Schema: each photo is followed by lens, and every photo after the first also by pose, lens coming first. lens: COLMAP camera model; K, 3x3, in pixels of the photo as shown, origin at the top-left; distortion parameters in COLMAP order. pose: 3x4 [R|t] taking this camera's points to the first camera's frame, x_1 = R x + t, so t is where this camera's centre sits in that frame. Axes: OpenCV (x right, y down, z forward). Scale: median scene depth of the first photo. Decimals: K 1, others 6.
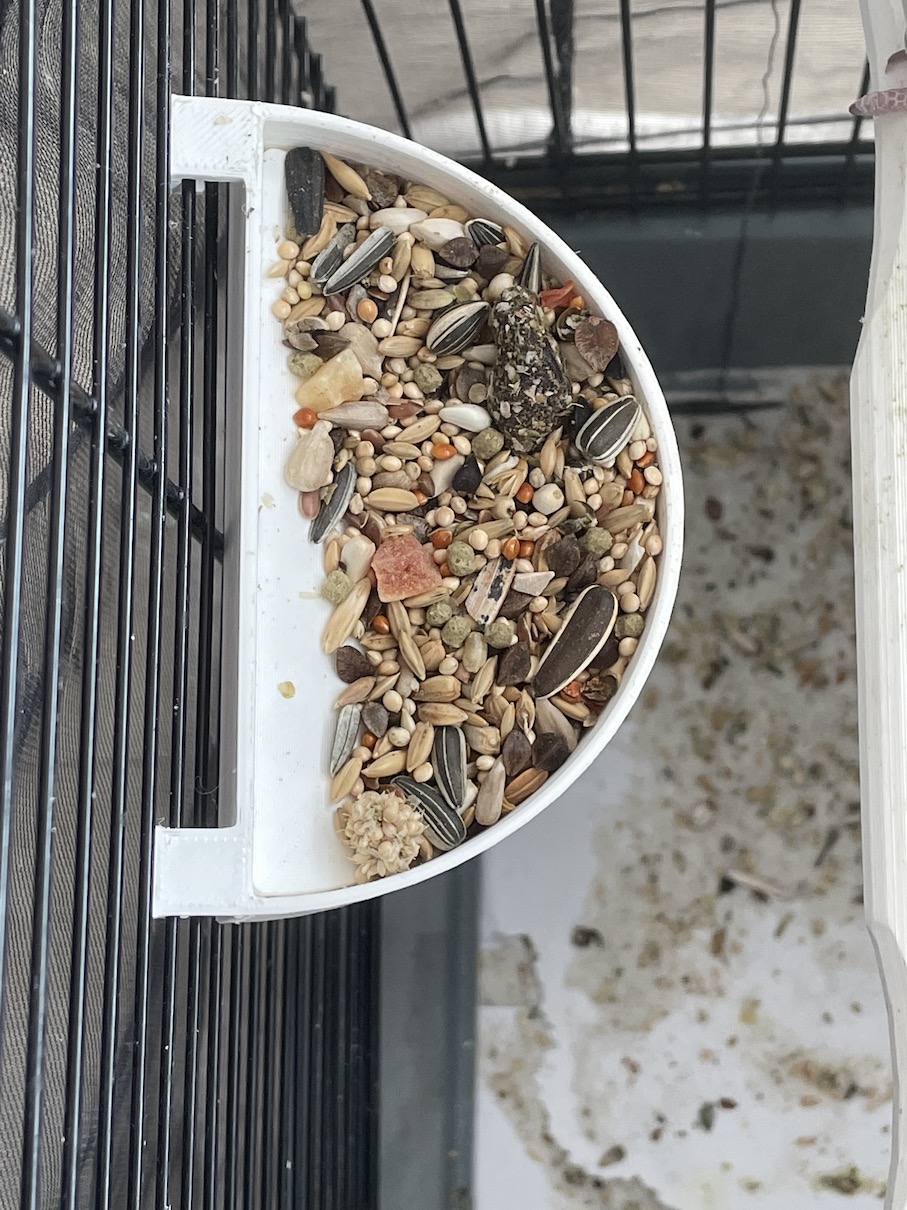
lens RADIAL K [[2283.1, 0, 449.8], [0, 2283.1, 603.1], [0, 0, 1]] dist [0.216194, 0.000000]
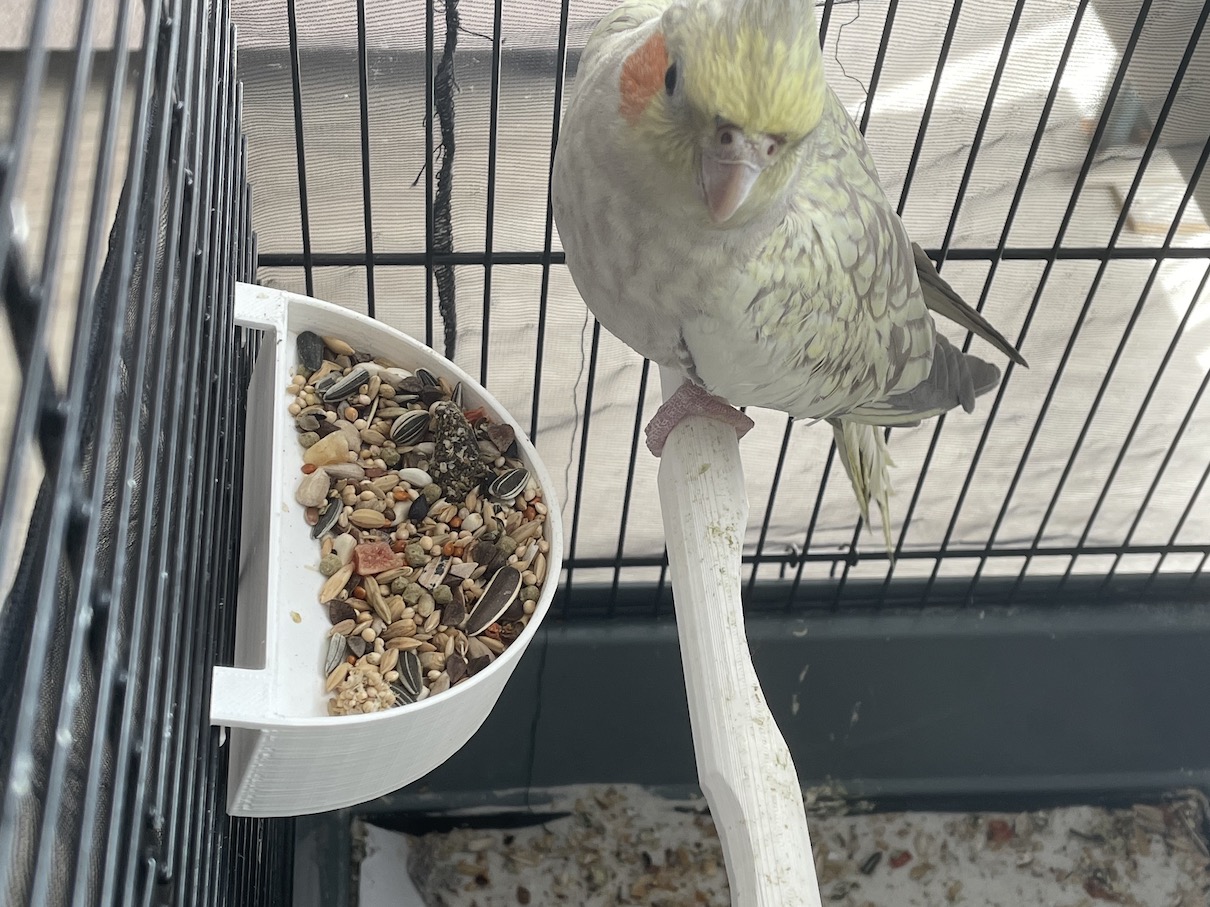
lens RADIAL K [[1739.0, 0, 609.1], [0, 1739.0, 455.8], [0, 0, 1]] dist [0.121515, 0.000000]
pose [[0.979765, 0.041310, 0.195841, -0.095126], [0.060470, 0.871648, -0.486387, 0.480388], [-0.190797, 0.488388, 0.851513, -0.014370]]
